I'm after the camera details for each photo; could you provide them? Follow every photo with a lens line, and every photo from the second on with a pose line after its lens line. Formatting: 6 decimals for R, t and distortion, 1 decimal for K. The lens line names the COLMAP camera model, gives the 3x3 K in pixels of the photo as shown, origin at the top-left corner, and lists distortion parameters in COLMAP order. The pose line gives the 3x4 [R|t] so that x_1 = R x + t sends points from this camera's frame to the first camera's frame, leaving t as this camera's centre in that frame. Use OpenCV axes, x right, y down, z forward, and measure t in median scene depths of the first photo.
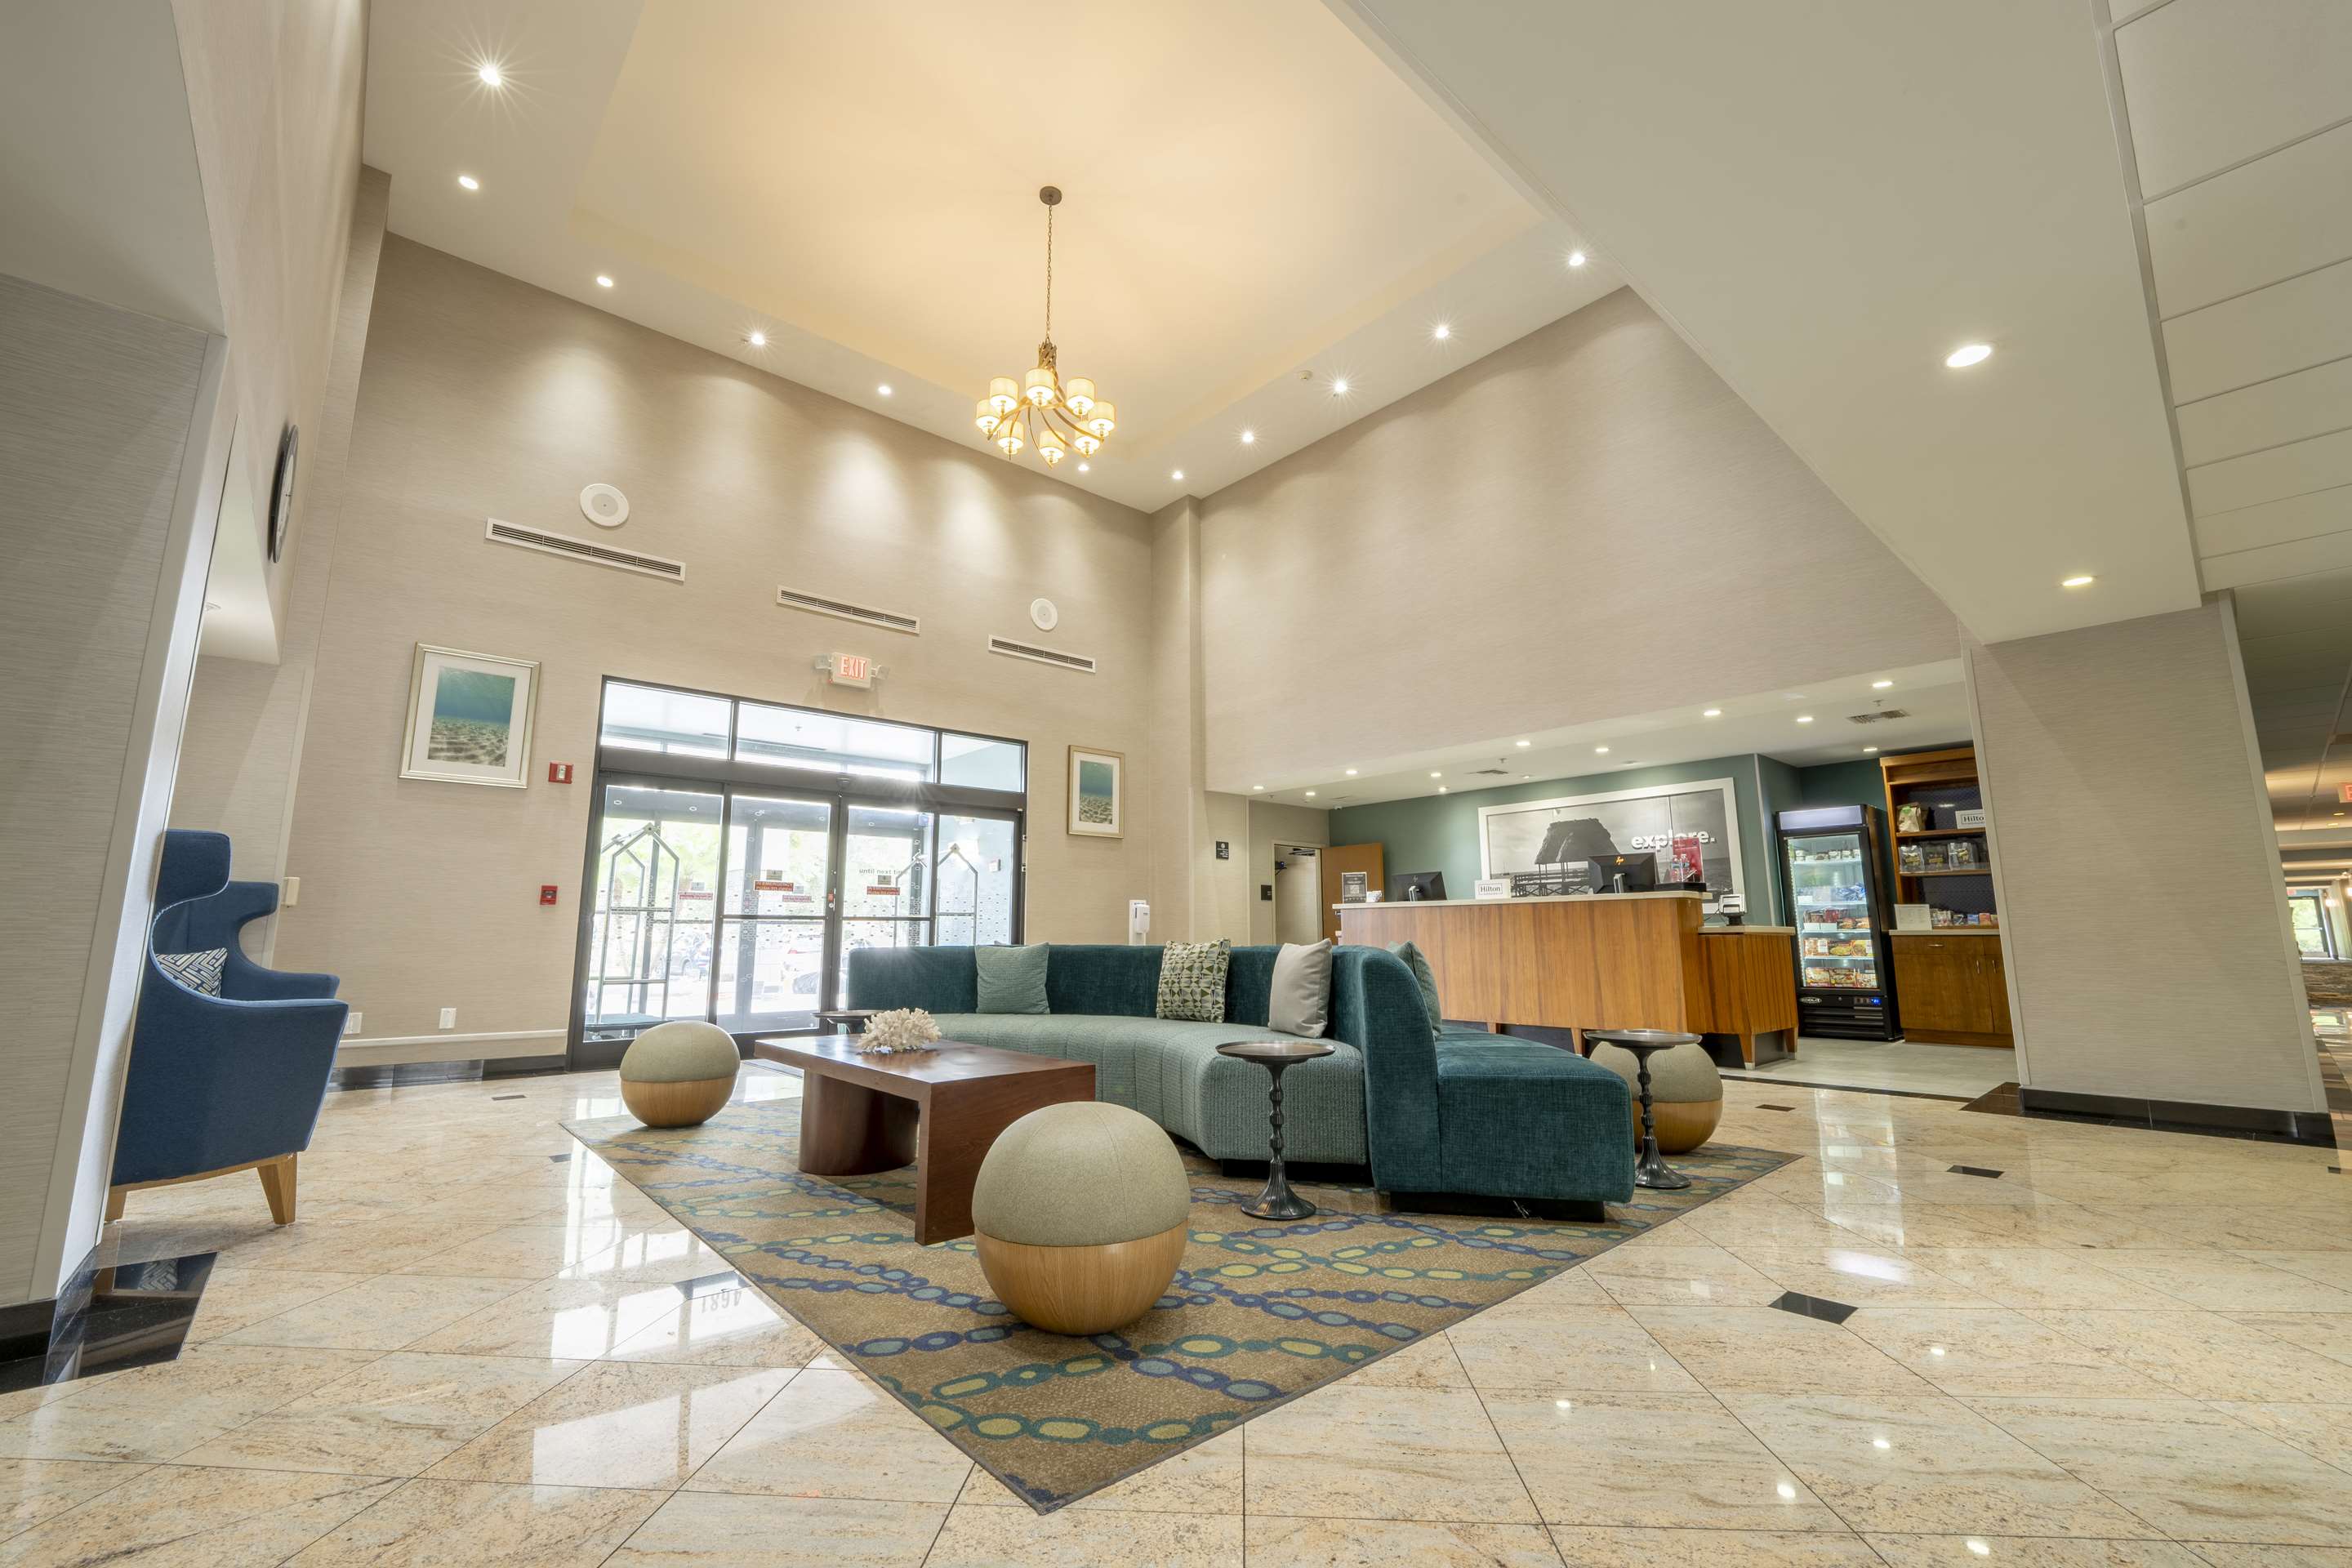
lens RADIAL K [[948.4, 0, 1176.0], [0, 948.4, 784.0], [0, 0, 1]] dist [-0.000316, -0.000007]
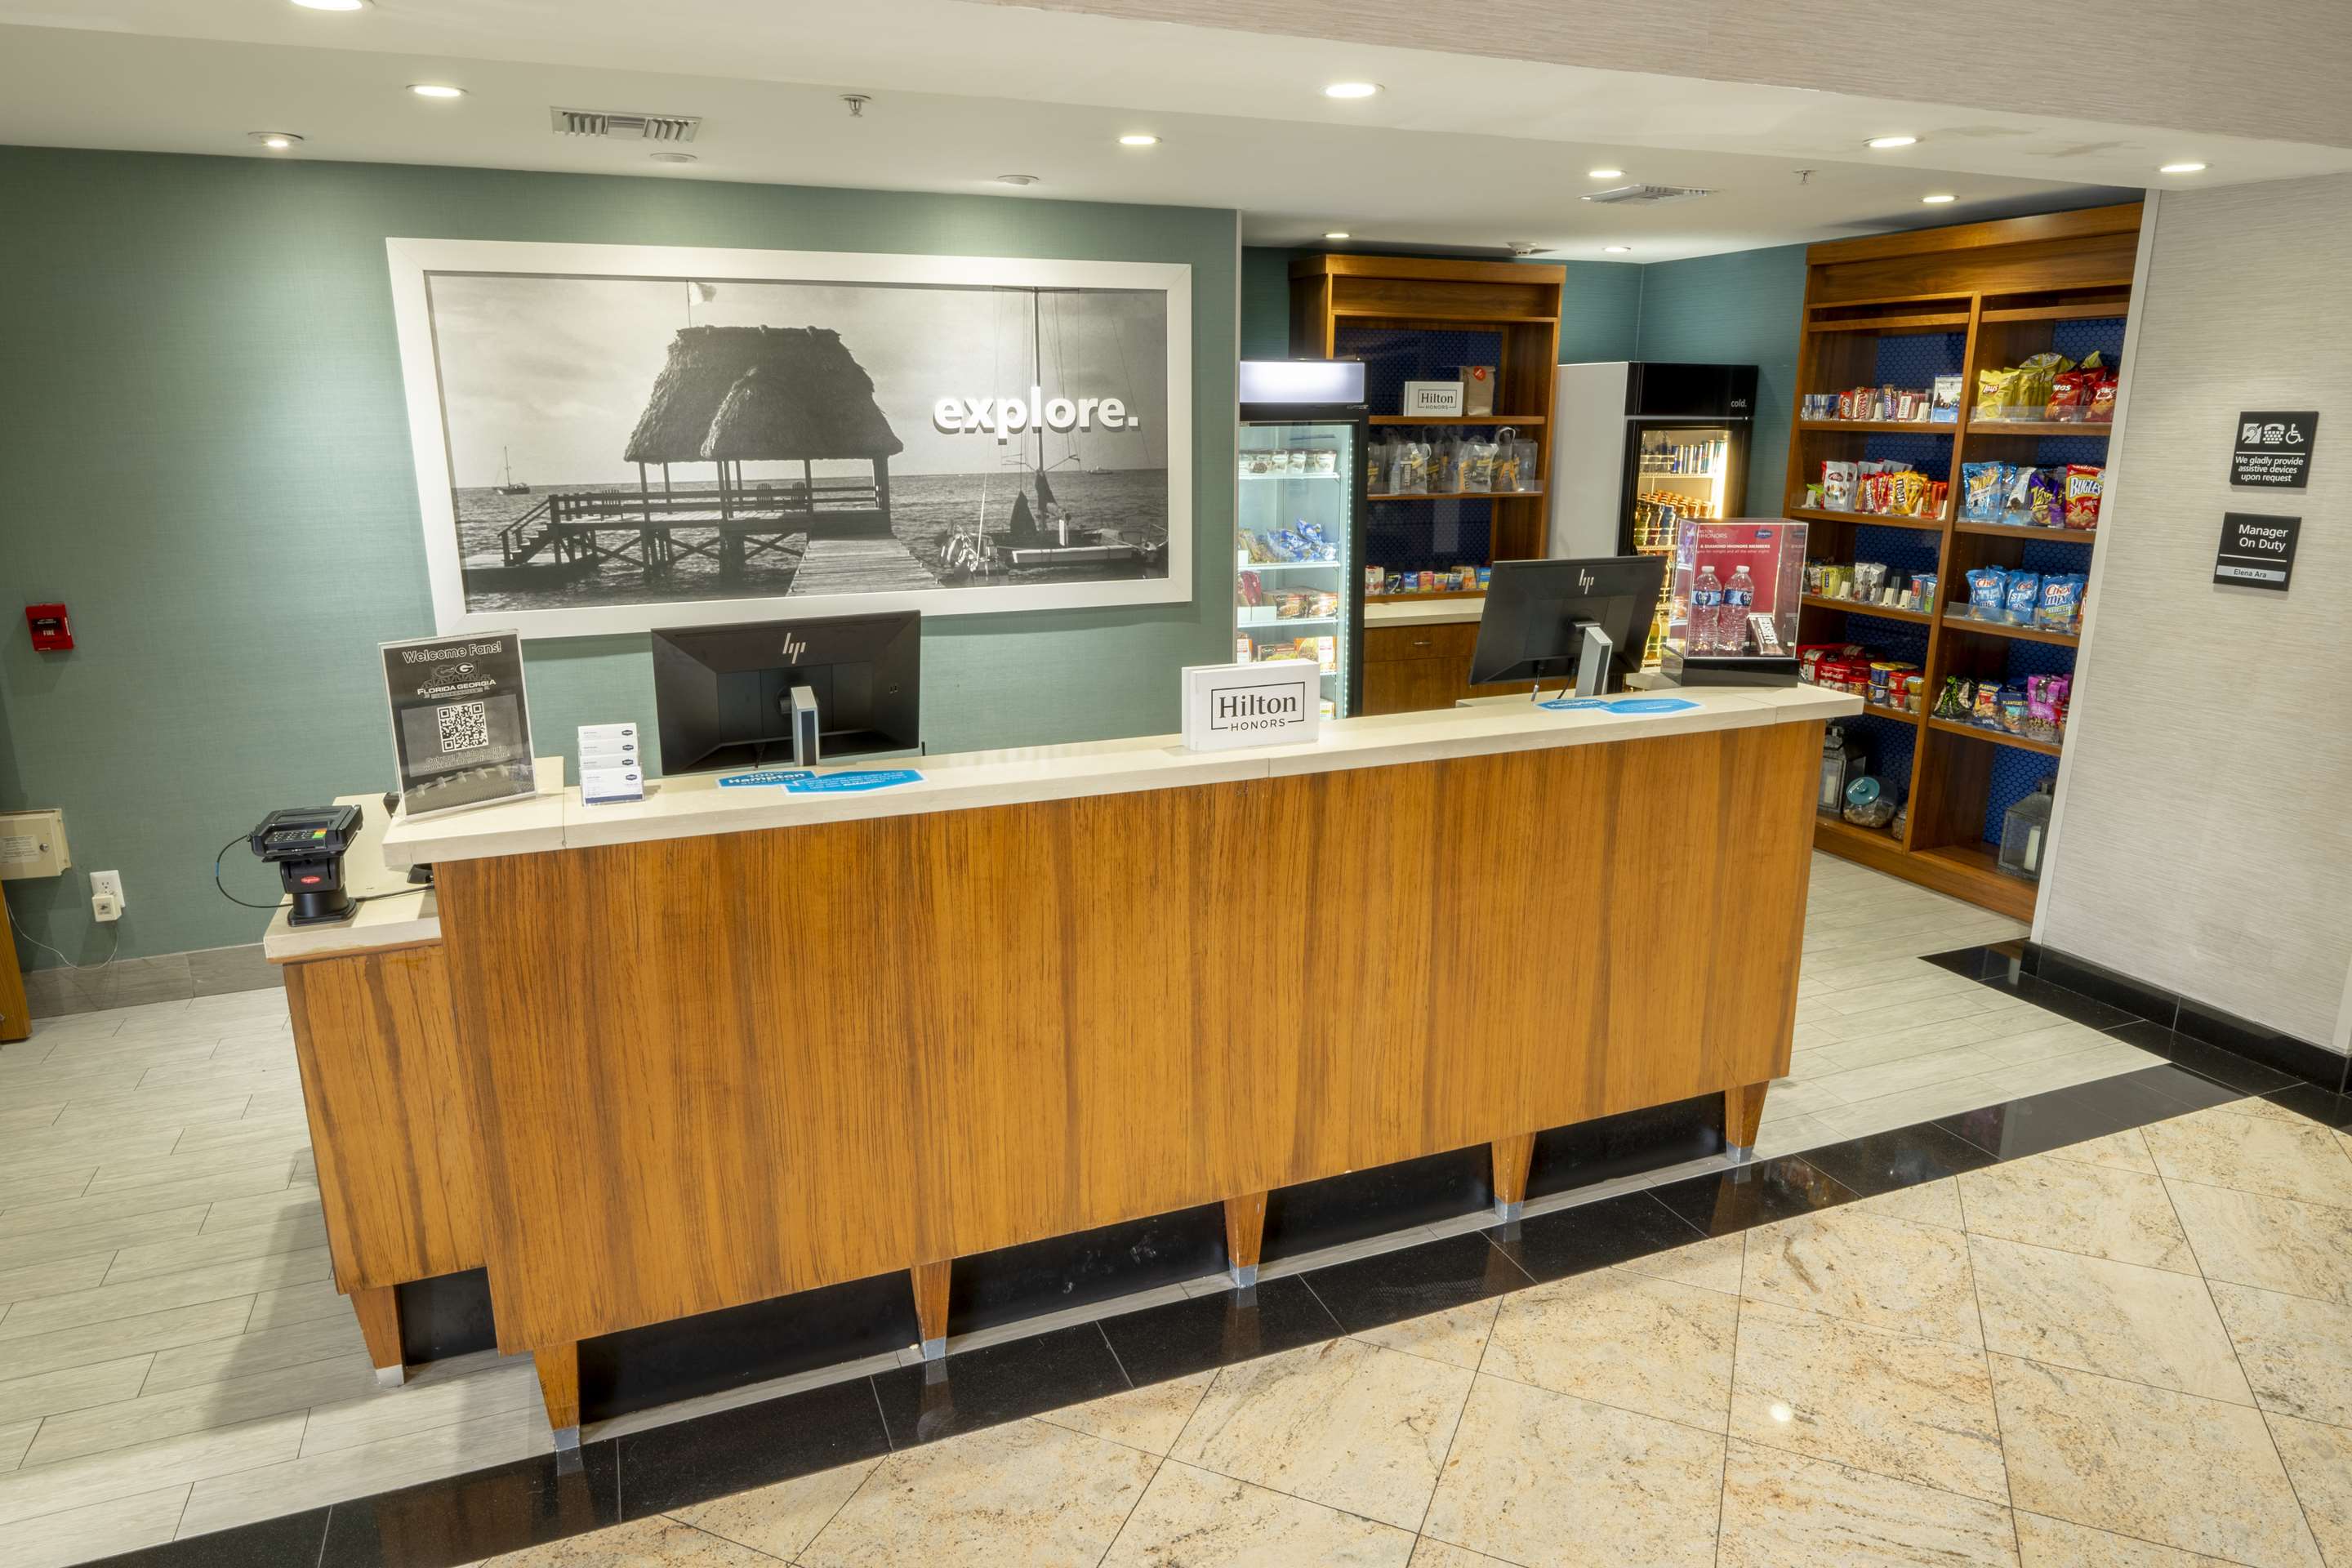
lens RADIAL K [[1459.3, 0, 1176.0], [0, 1459.3, 784.0], [0, 0, 1]] dist [-0.002096, -0.001009]
pose [[0.327238, -0.238080, 0.914458, -0.028667], [-0.153809, 0.941414, 0.300138, 0.015647], [-0.932340, -0.238868, 0.271448, 0.807759]]
